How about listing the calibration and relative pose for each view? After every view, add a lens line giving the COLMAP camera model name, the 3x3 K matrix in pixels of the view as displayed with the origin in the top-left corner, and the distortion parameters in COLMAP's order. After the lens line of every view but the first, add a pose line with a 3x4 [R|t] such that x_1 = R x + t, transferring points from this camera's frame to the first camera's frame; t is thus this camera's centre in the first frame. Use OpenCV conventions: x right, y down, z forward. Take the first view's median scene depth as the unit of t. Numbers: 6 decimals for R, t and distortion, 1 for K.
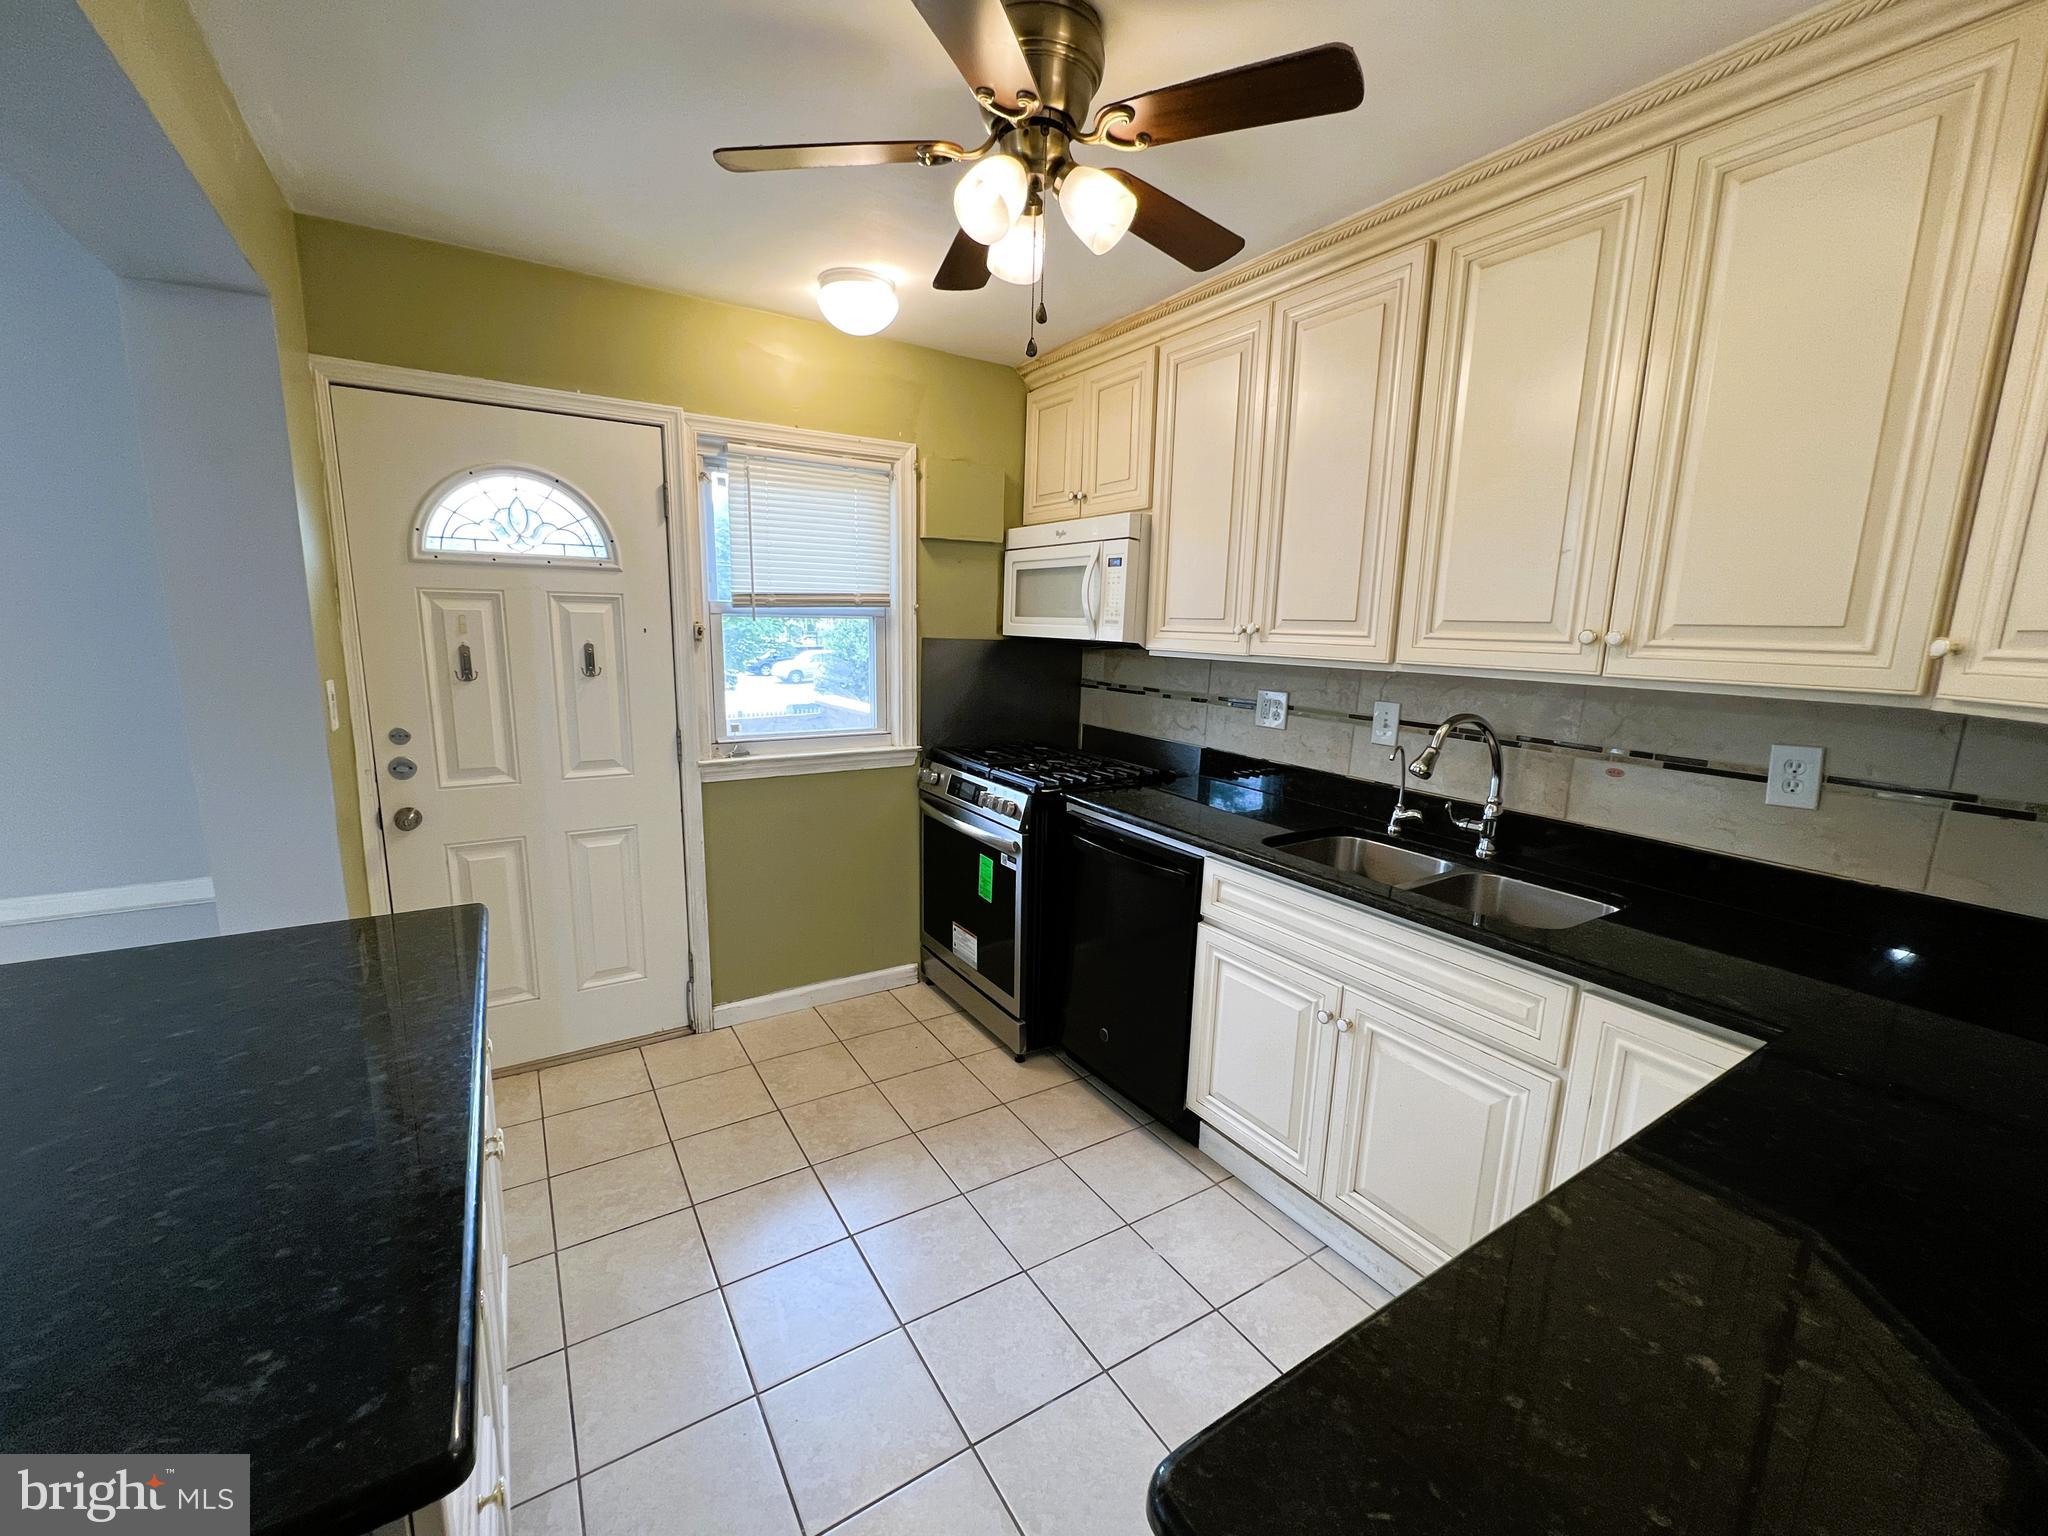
lens RADIAL K [[852.0, 0, 998.7], [0, 852.0, 762.4], [0, 0, 1]] dist [0.012797, -0.000929]
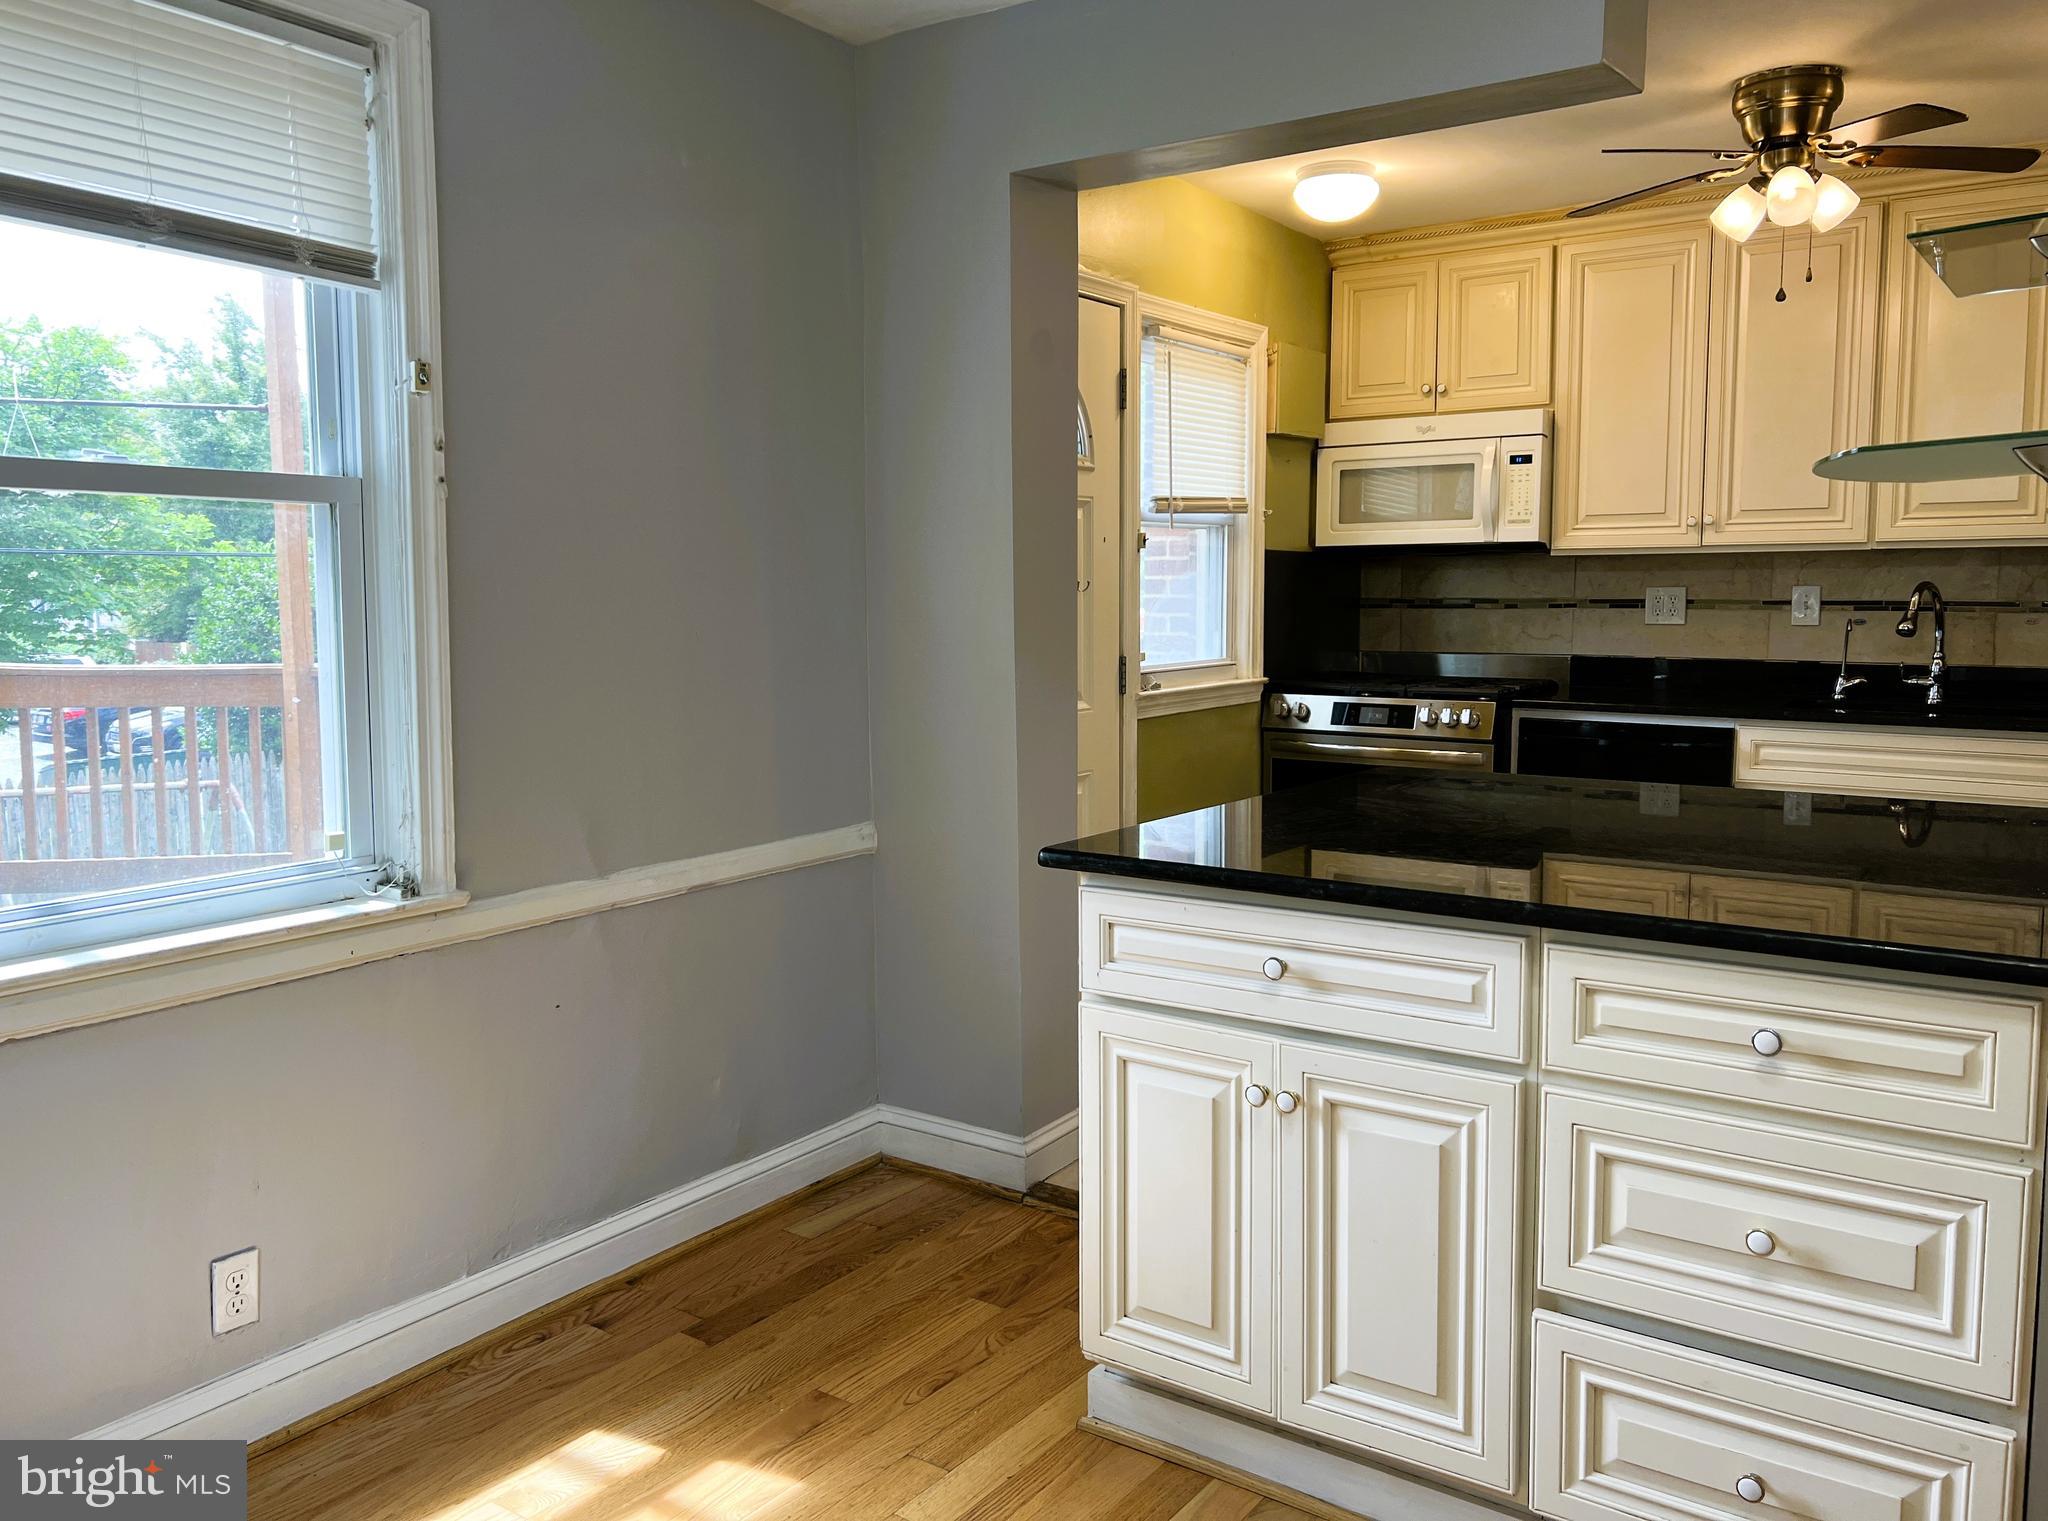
lens RADIAL K [[1571.9, 0, 989.5], [0, 1571.9, 767.8], [0, 0, 1]] dist [-0.004325, 0.001818]
pose [[0.925758, -0.073881, 0.370829, -1.105308], [0.092049, 0.995256, -0.031507, 0.111272], [-0.366742, 0.063302, 0.928166, -0.399169]]
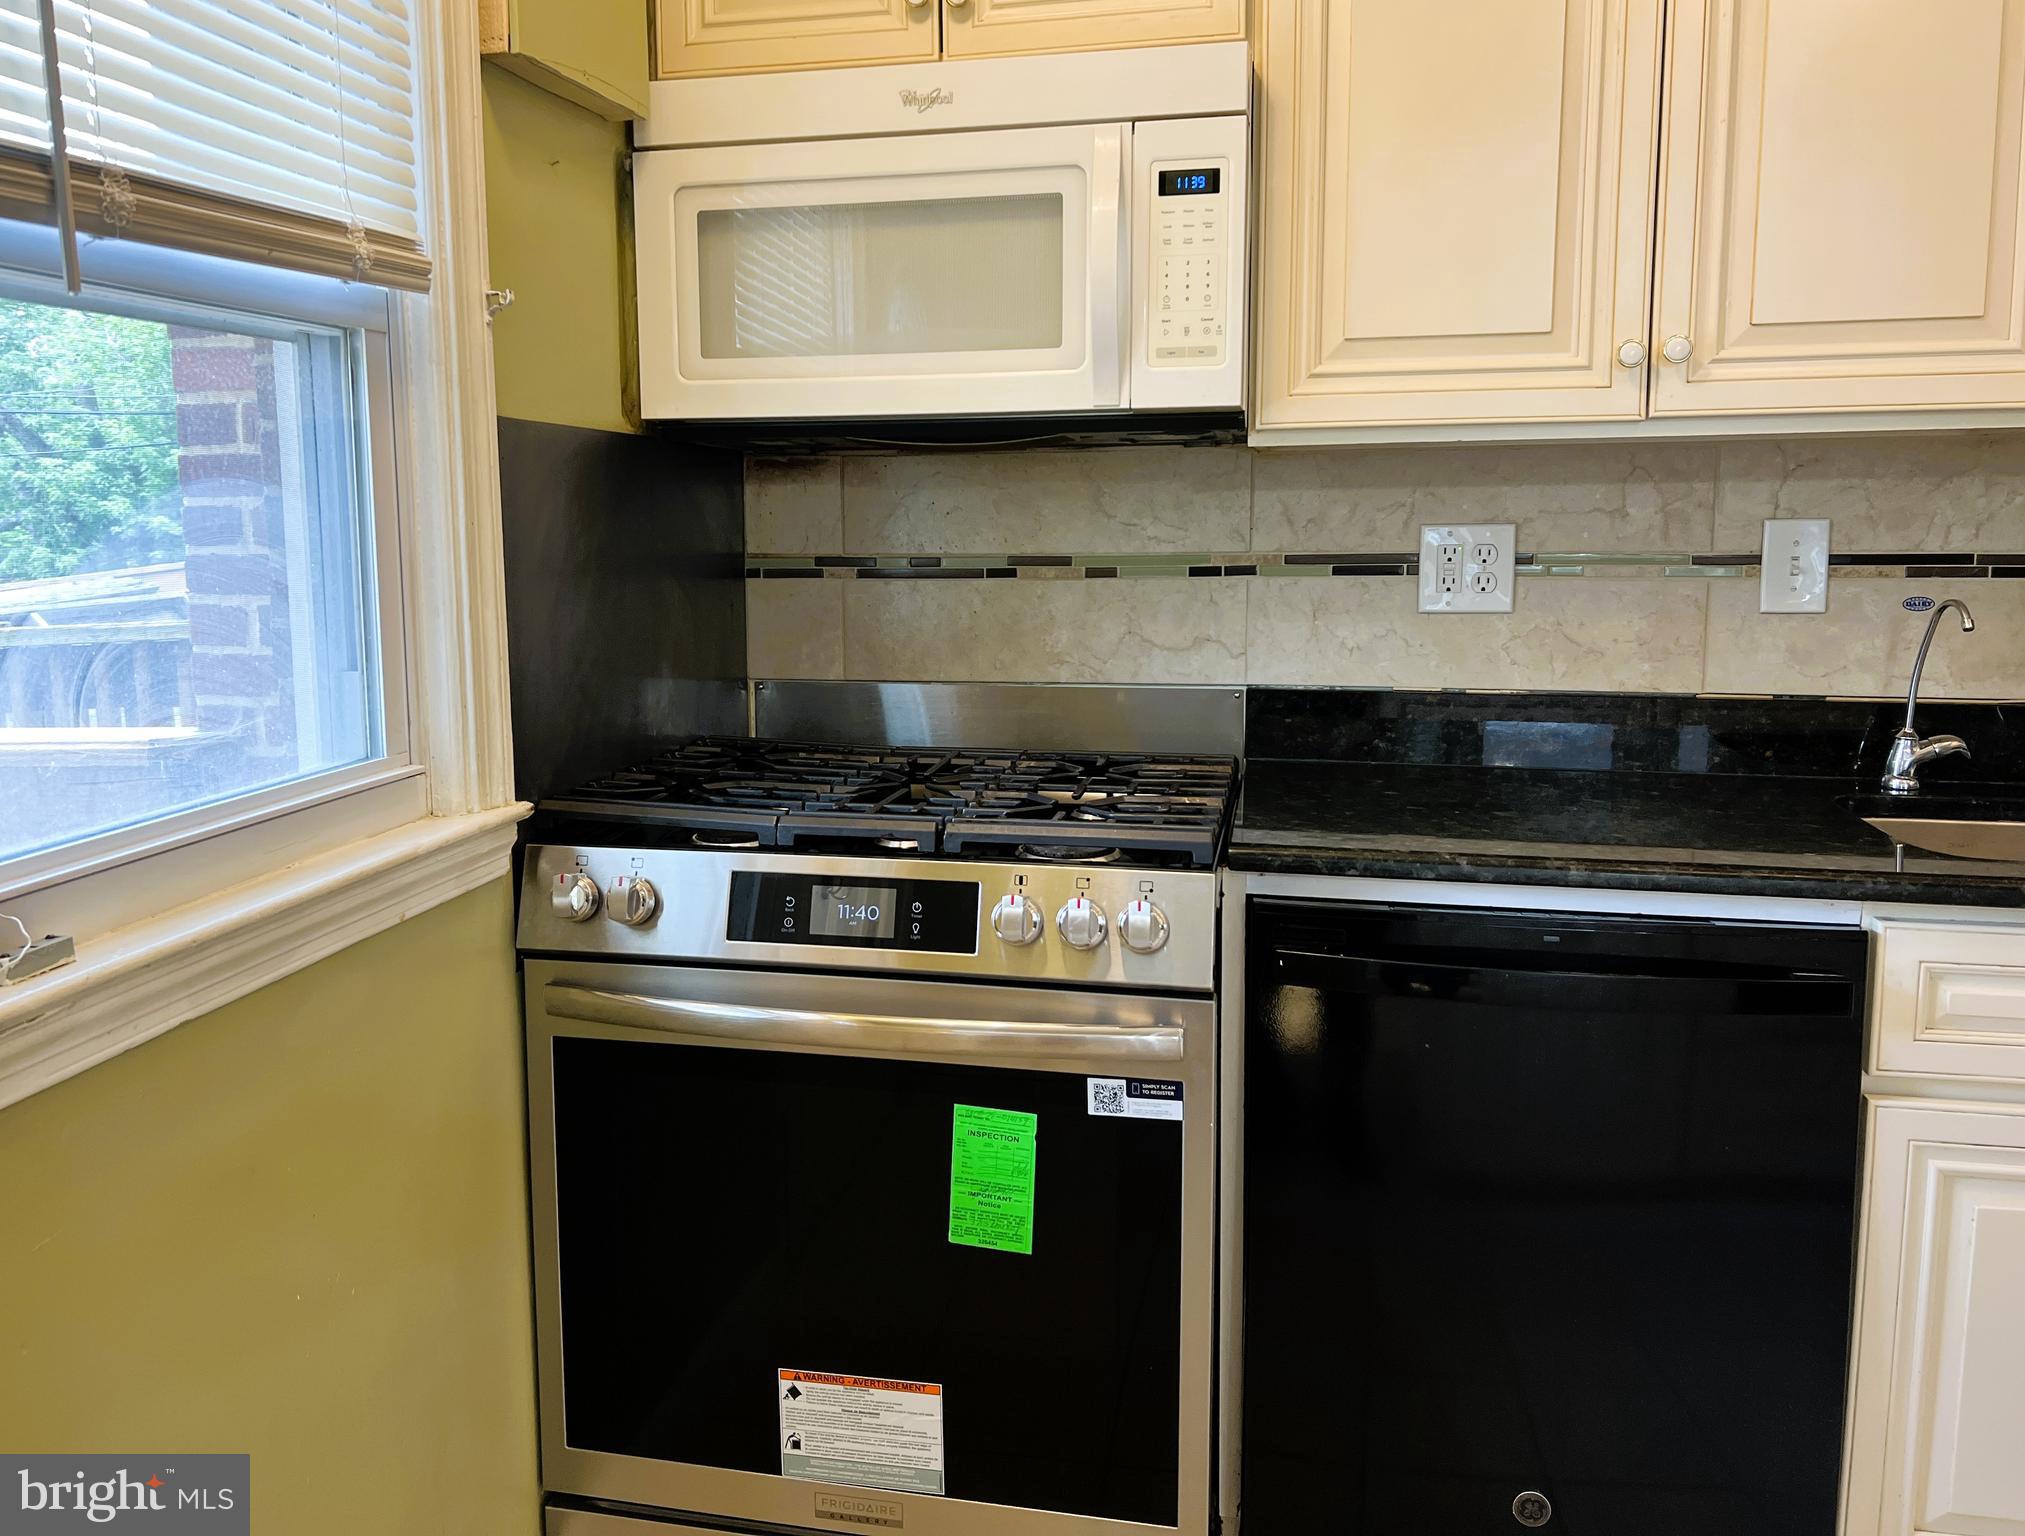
lens RADIAL K [[1633.0, 0, 941.9], [0, 1633.0, 732.9], [0, 0, 1]] dist [0.027769, -0.017997]
pose [[0.694358, -0.125824, 0.708544, -0.448472], [0.147665, 0.988557, 0.030841, -0.045740], [-0.704316, 0.083213, 0.704992, 0.619498]]
